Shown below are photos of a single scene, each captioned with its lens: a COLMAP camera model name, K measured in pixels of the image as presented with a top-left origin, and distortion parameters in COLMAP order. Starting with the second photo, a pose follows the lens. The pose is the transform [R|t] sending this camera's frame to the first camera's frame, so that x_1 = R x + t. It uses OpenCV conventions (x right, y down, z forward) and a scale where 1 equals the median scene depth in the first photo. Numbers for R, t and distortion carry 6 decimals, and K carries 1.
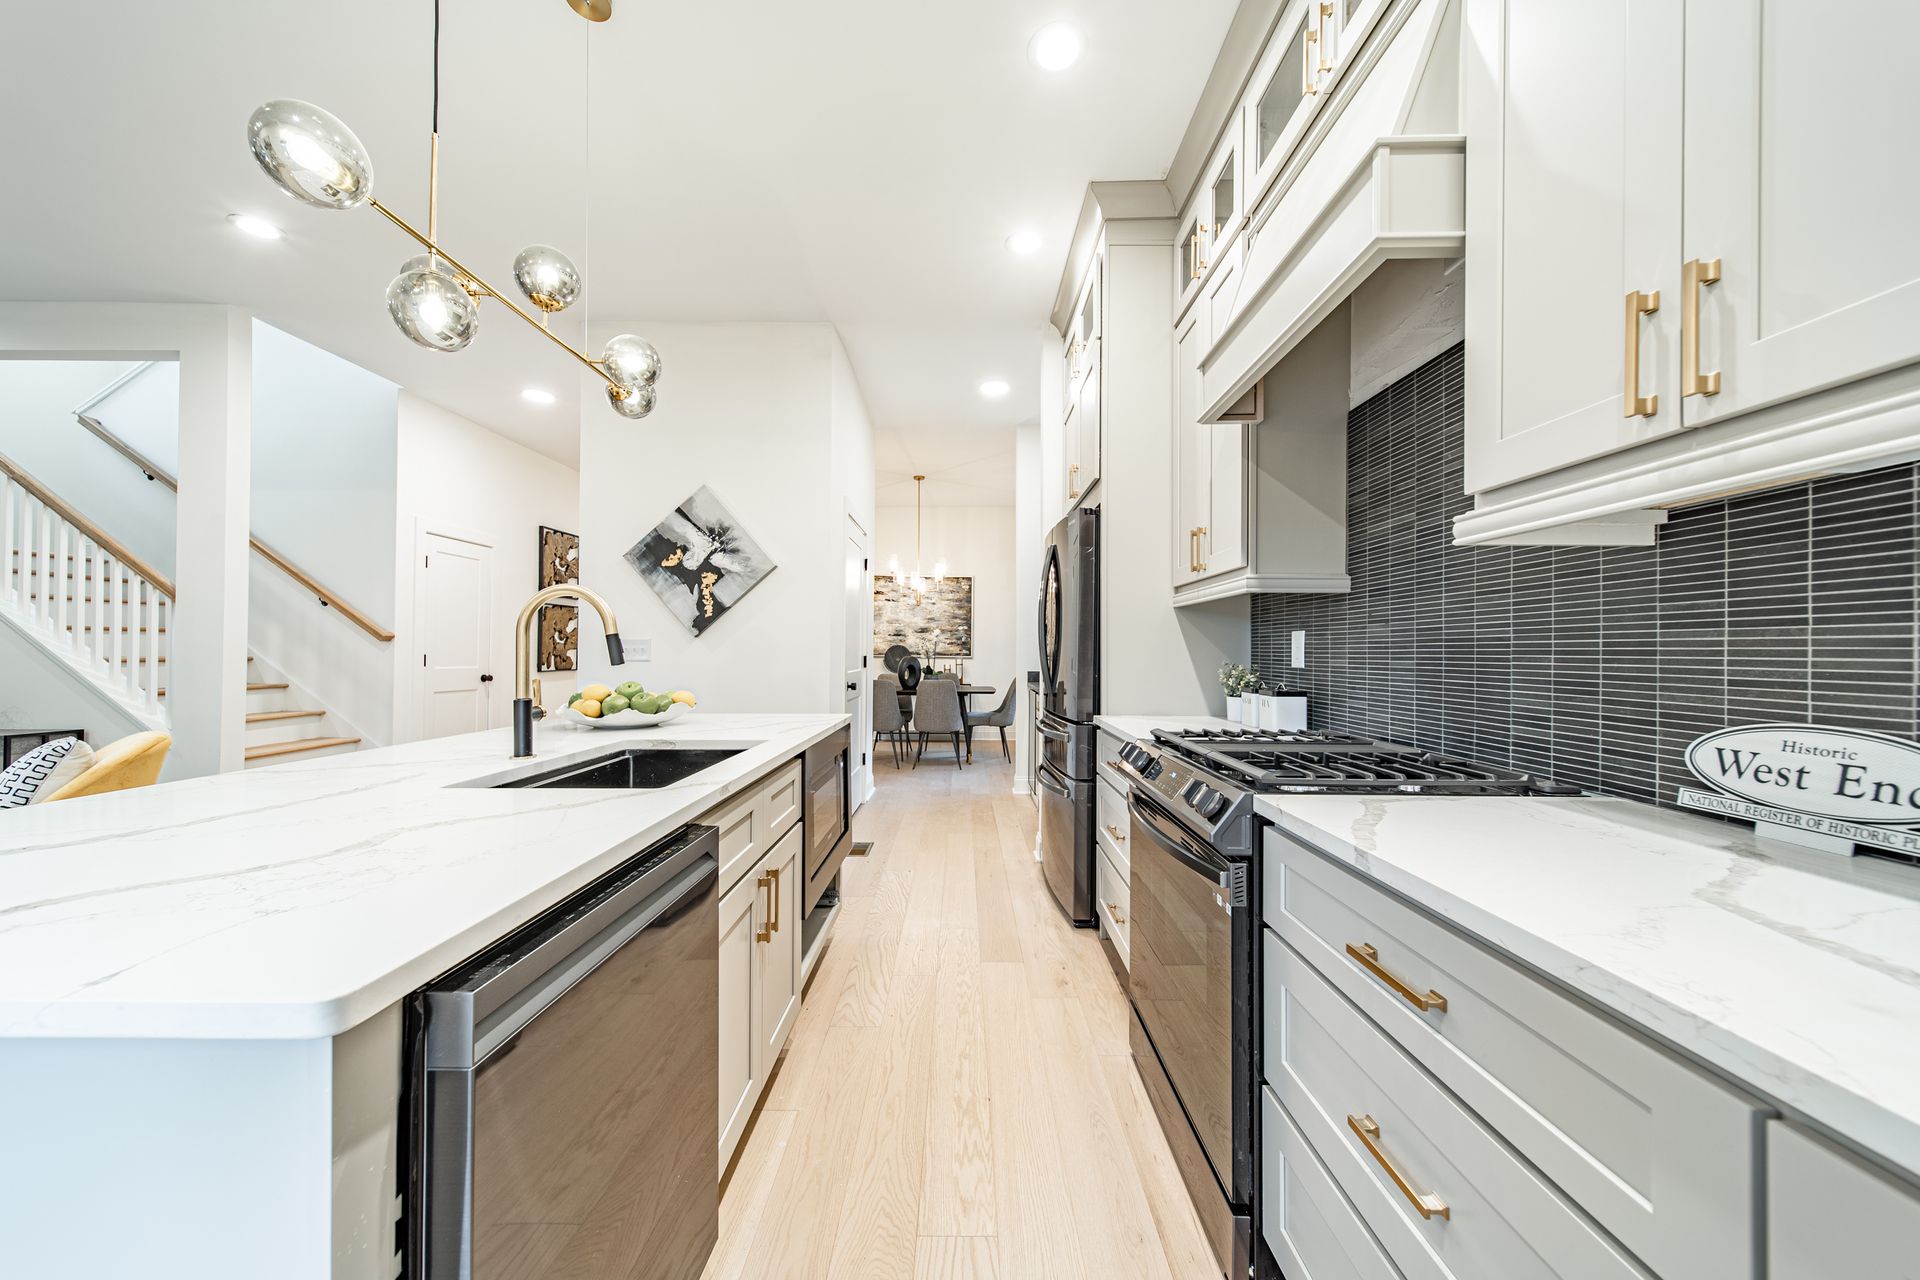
lens RADIAL K [[675.7, 0, 958.5], [0, 675.7, 645.3], [0, 0, 1]] dist [0.006821, -0.000140]
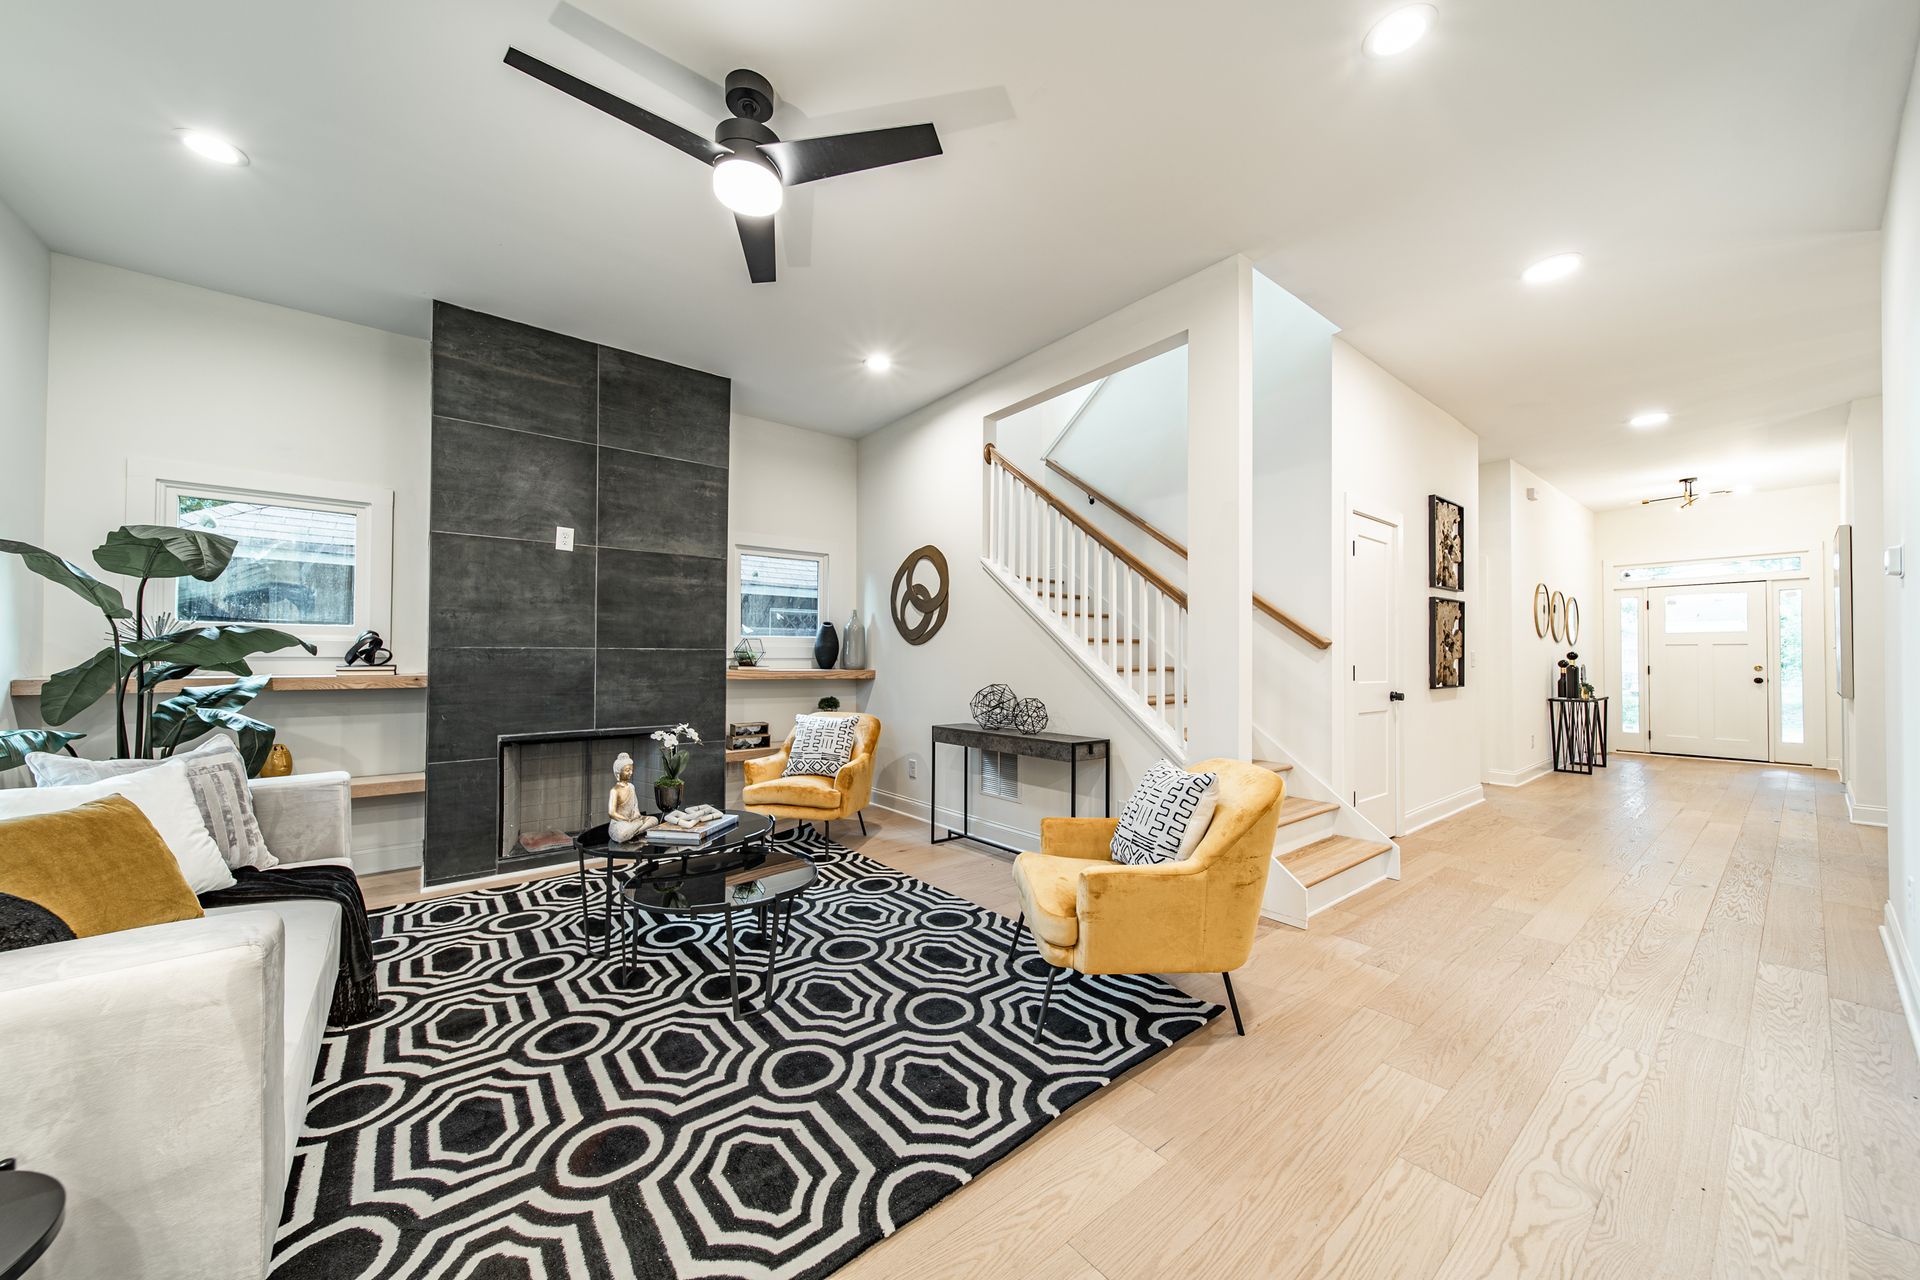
lens RADIAL K [[669.8, 0, 946.8], [0, 669.8, 645.6], [0, 0, 1]] dist [0.007794, -0.000108]
pose [[0.626462, -0.015685, -0.779294, -1.122218], [0.005320, 0.999860, -0.015848, -0.000375], [0.779434, 0.005783, 0.626458, 0.335367]]
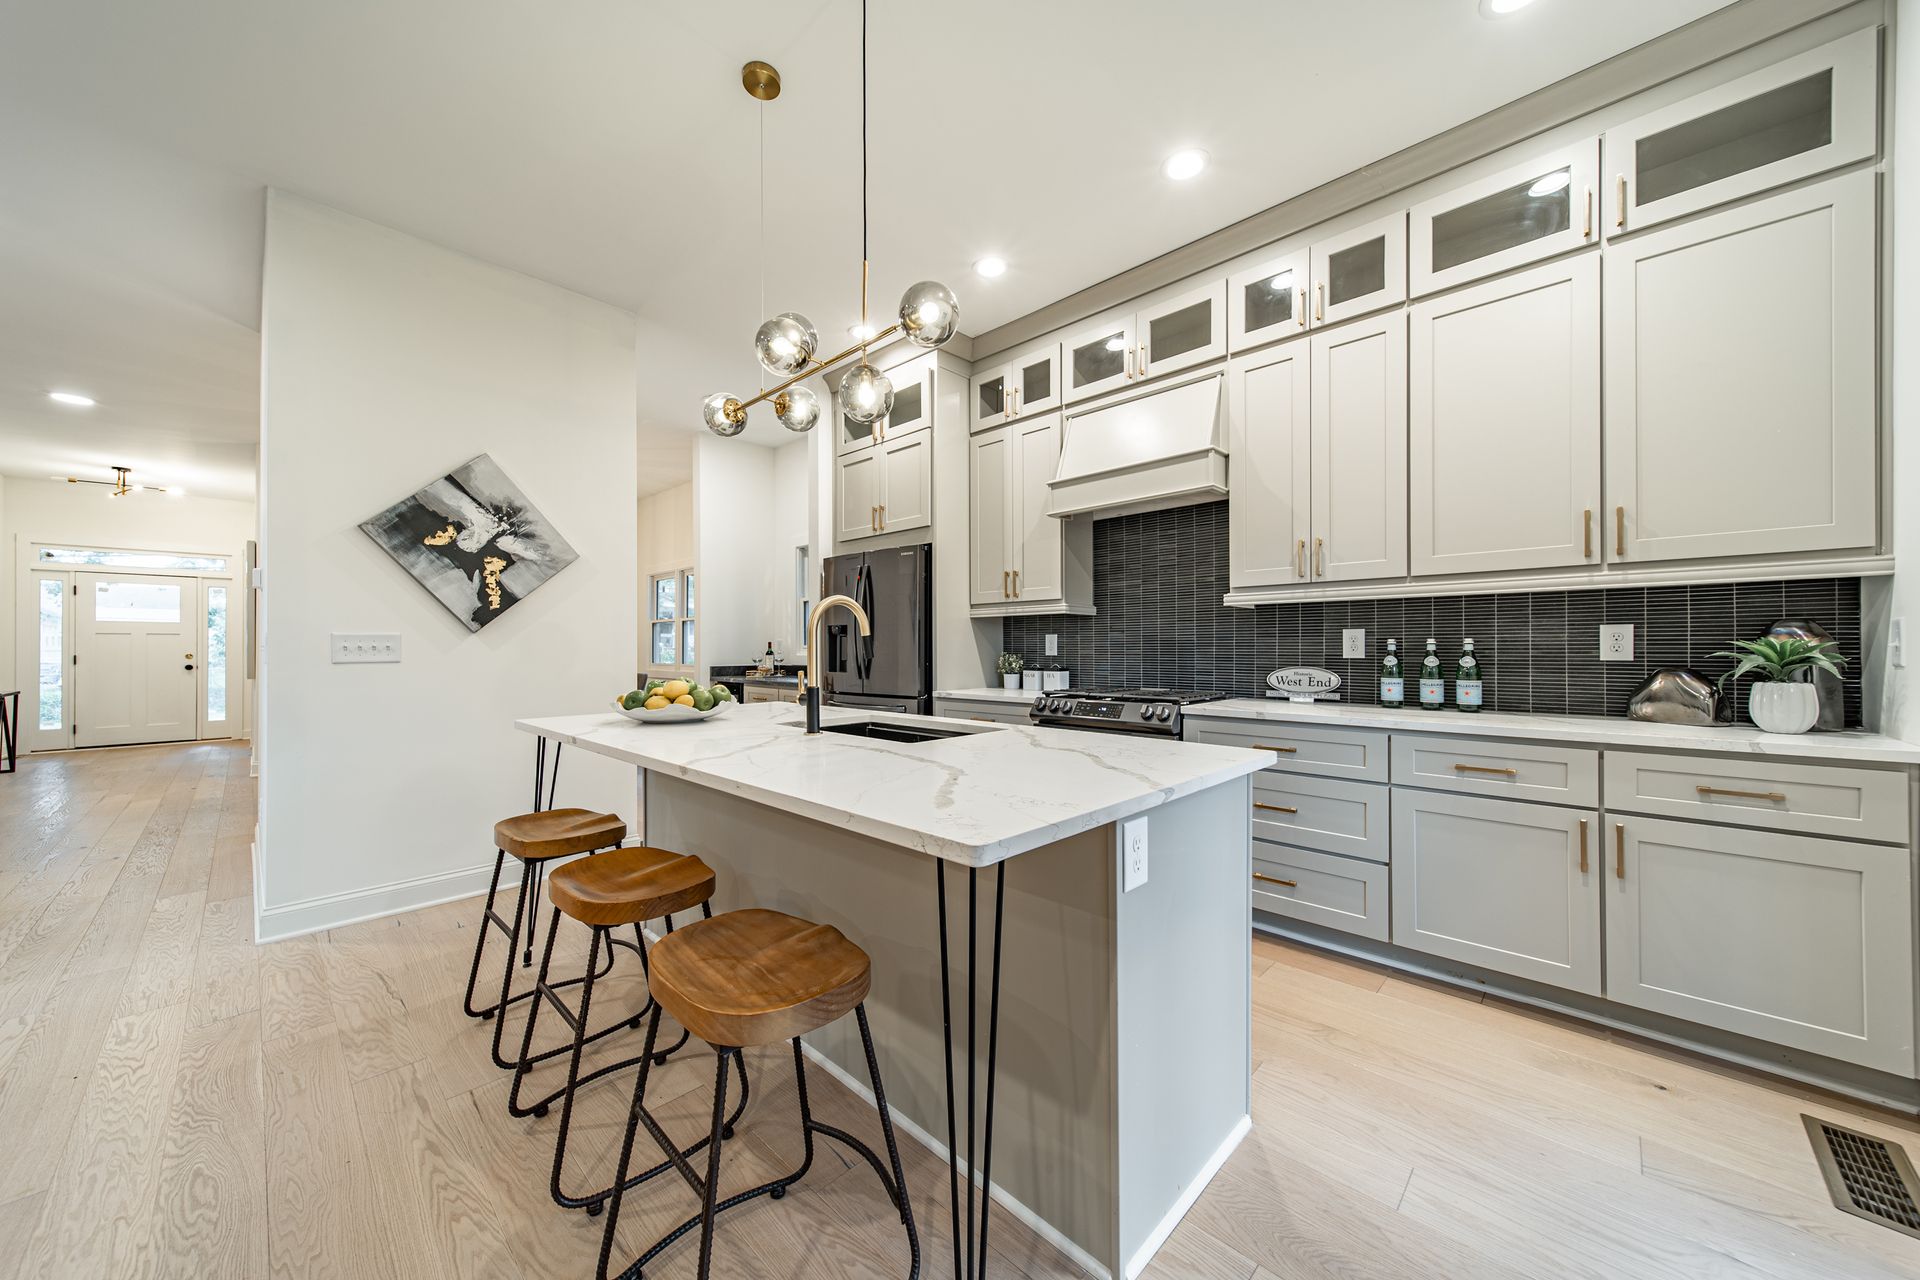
lens RADIAL K [[675.7, 0, 958.5], [0, 675.7, 645.3], [0, 0, 1]] dist [0.006821, -0.000140]
pose [[0.684552, -0.002940, 0.728959, -1.052121], [-0.001123, 0.999986, 0.005087, -0.002314], [-0.728964, -0.004301, 0.684539, -0.029337]]
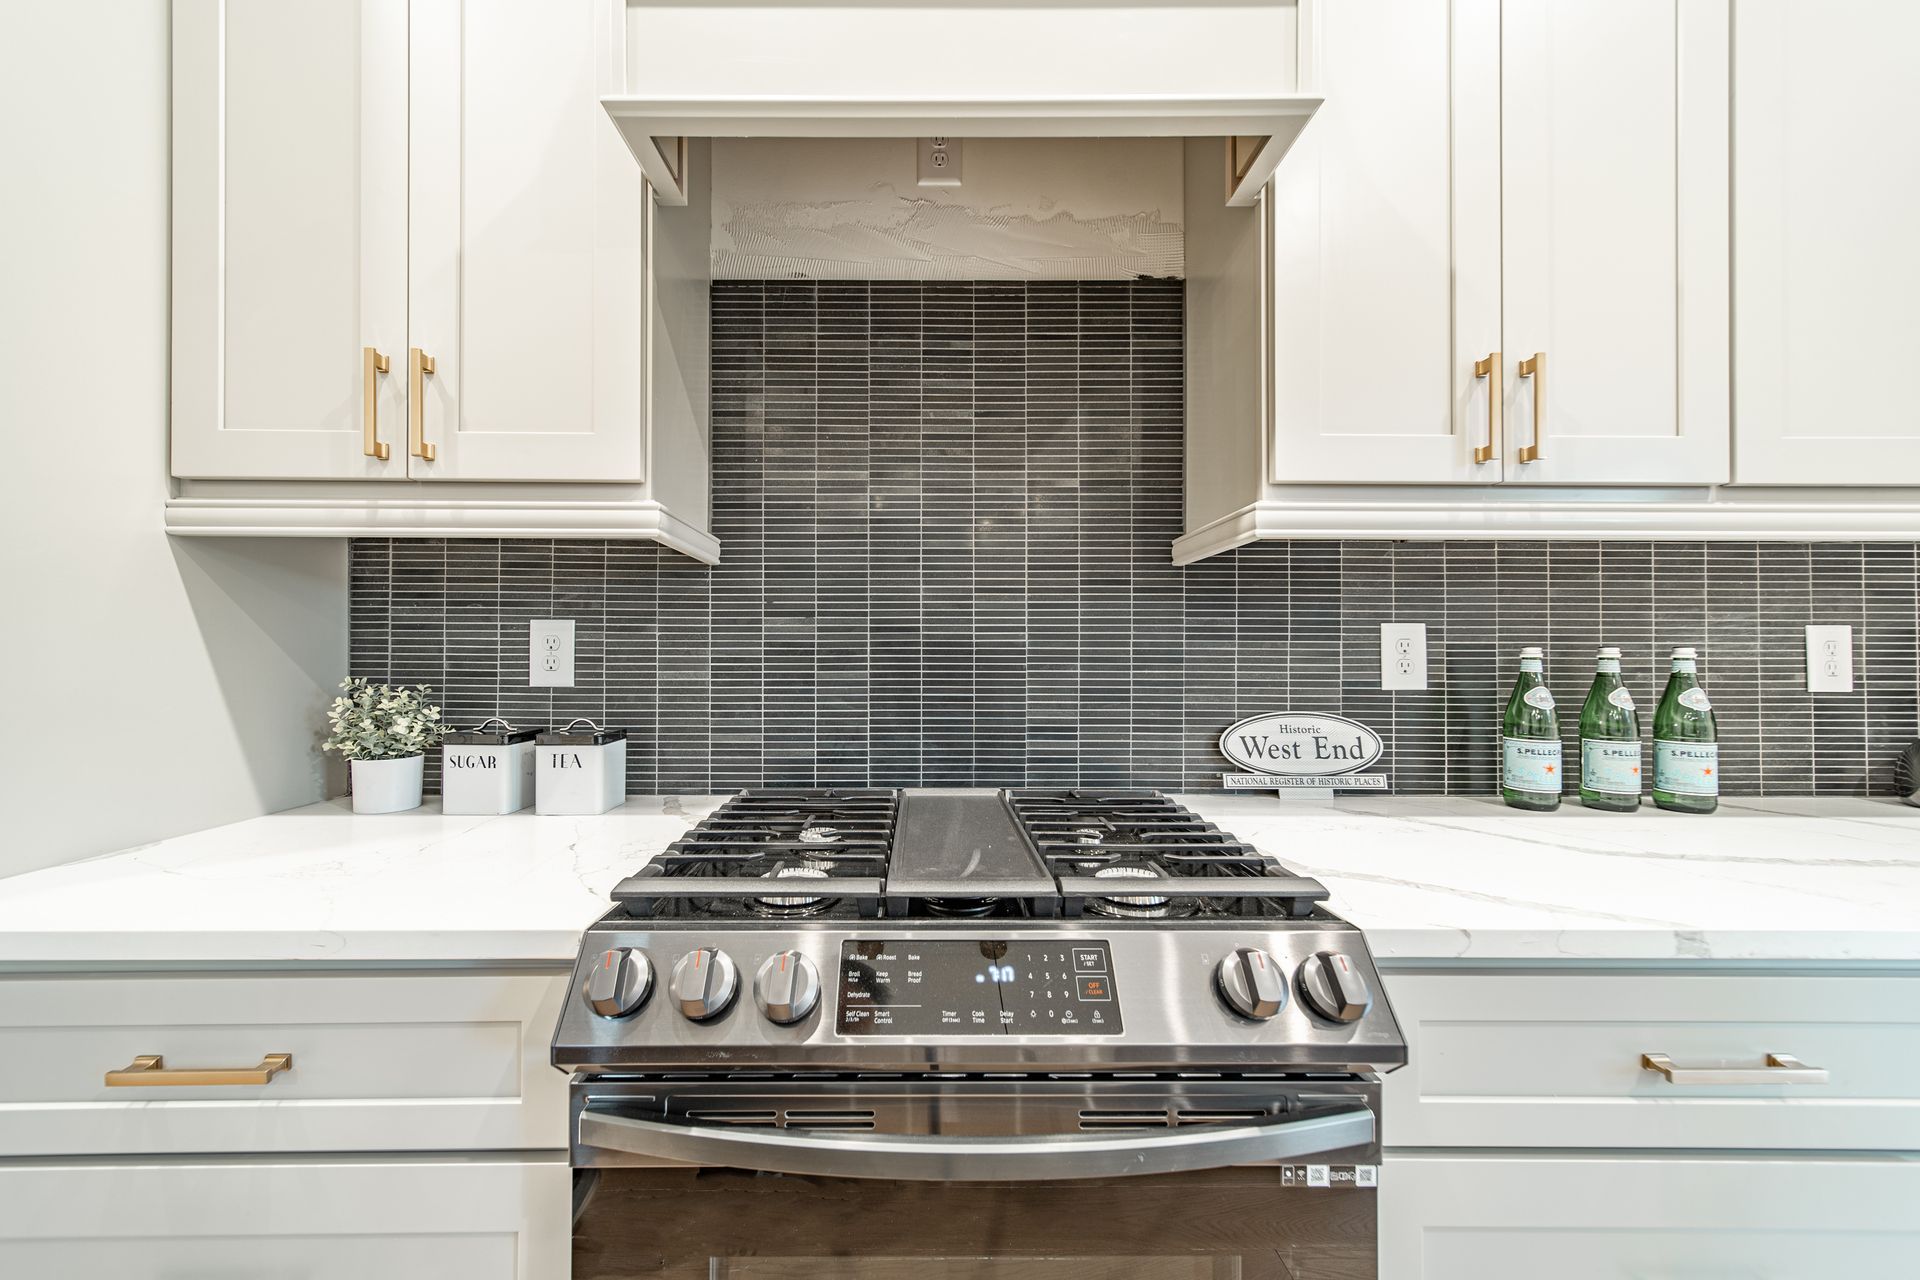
lens RADIAL K [[684.8, 0, 920.4], [0, 684.8, 646.9], [0, 0, 1]] dist [0.006473, 0.000017]
pose [[-0.013875, 0.008494, 0.999868, -0.066675], [-0.011804, 0.999893, -0.008658, 0.002160], [-0.999834, -0.011923, -0.013773, 0.789814]]
